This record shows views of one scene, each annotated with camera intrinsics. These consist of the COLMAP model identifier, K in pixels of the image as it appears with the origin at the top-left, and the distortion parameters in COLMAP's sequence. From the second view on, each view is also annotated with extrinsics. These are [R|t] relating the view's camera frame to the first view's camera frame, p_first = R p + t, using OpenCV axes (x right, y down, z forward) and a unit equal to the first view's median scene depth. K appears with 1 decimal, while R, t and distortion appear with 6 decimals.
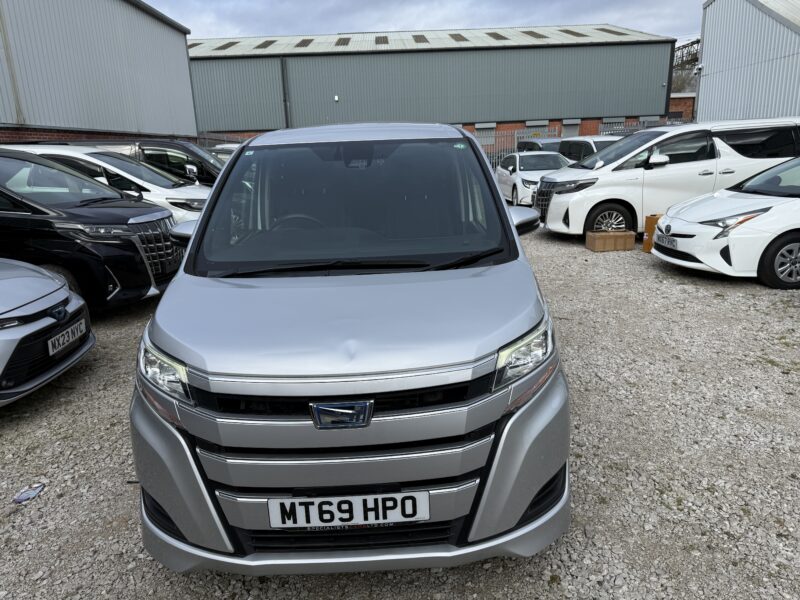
lens RADIAL K [[564.3, 0, 392.7], [0, 564.3, 294.3], [0, 0, 1]] dist [0.005427, -0.004592]
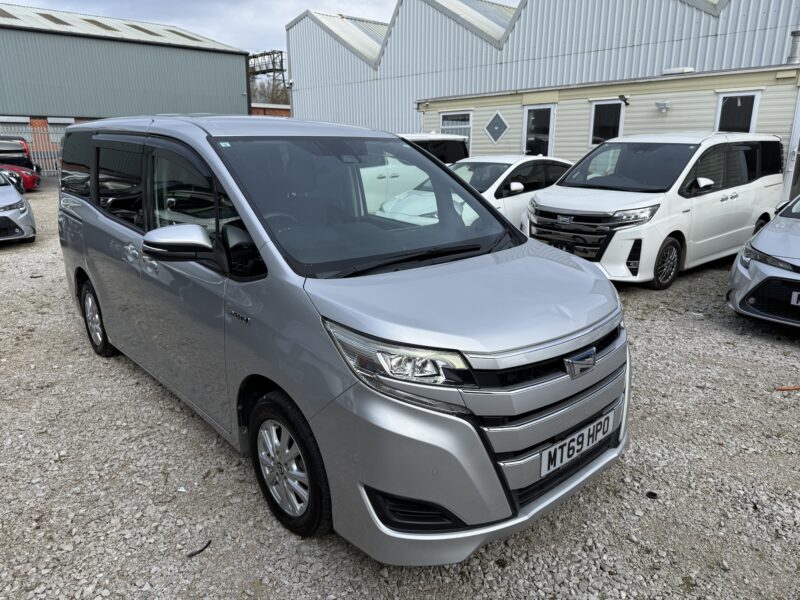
lens RADIAL K [[564.3, 0, 400.3], [0, 564.3, 299.9], [0, 0, 1]] dist [0.005427, -0.004592]
pose [[0.749970, -0.129366, 0.648698, -0.645321], [0.127068, 0.990600, 0.050643, -0.020732], [-0.649152, 0.044448, 0.759359, 0.174070]]
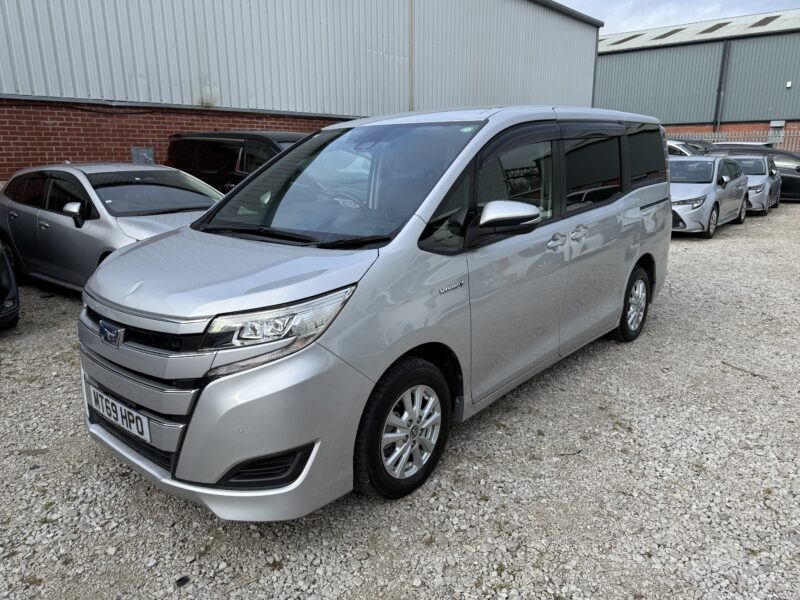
lens RADIAL K [[564.3, 0, 397.3], [0, 564.3, 307.3], [0, 0, 1]] dist [0.005427, -0.004592]
pose [[0.747747, 0.195625, -0.634511, 0.435145], [-0.179360, 0.979598, 0.090650, -0.028171], [0.639300, 0.046022, 0.767579, 0.158874]]
